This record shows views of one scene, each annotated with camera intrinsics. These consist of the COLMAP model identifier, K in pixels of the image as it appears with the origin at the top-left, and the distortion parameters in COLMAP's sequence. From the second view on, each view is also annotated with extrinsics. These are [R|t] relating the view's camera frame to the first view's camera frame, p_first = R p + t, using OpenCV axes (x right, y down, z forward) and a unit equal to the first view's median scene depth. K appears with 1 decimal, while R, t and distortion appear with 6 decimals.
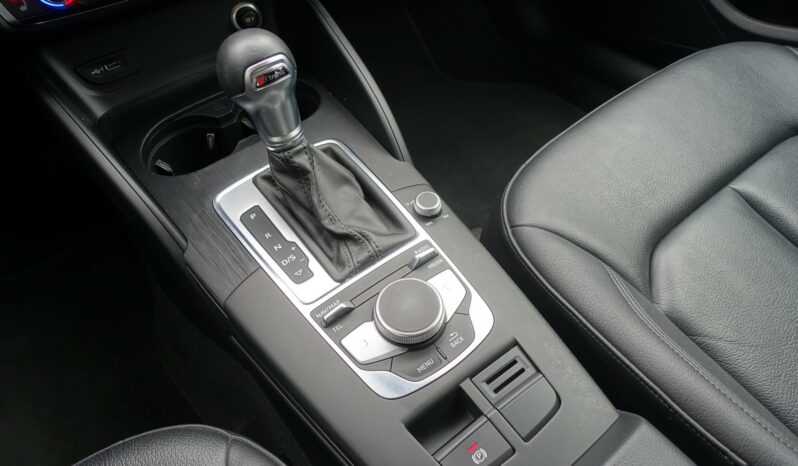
lens RADIAL K [[556.3, 0, 399.0], [0, 556.3, 233.0], [0, 0, 1]] dist [-0.020824, -0.001267]
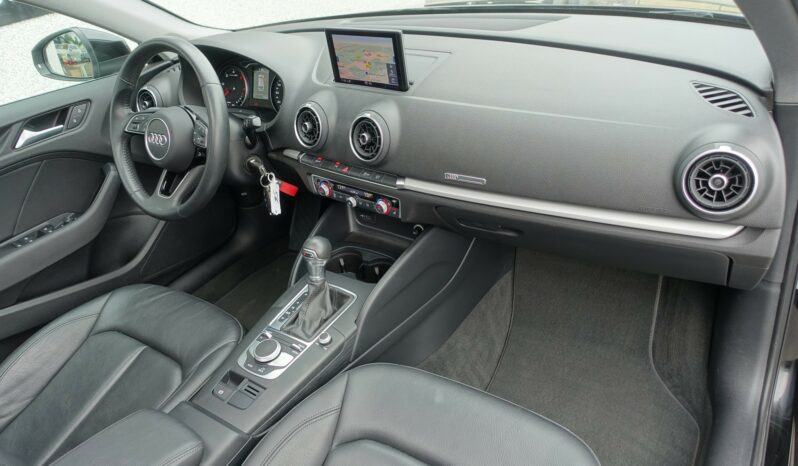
lens RADIAL K [[545.2, 0, 399.0], [0, 545.2, 233.0], [0, 0, 1]] dist [-0.003373, 0.003554]
pose [[0.339718, 0.523014, -0.781695, 1.739927], [-0.624277, 0.747033, 0.228517, -1.116324], [0.703469, 0.410363, 0.580287, -0.251059]]
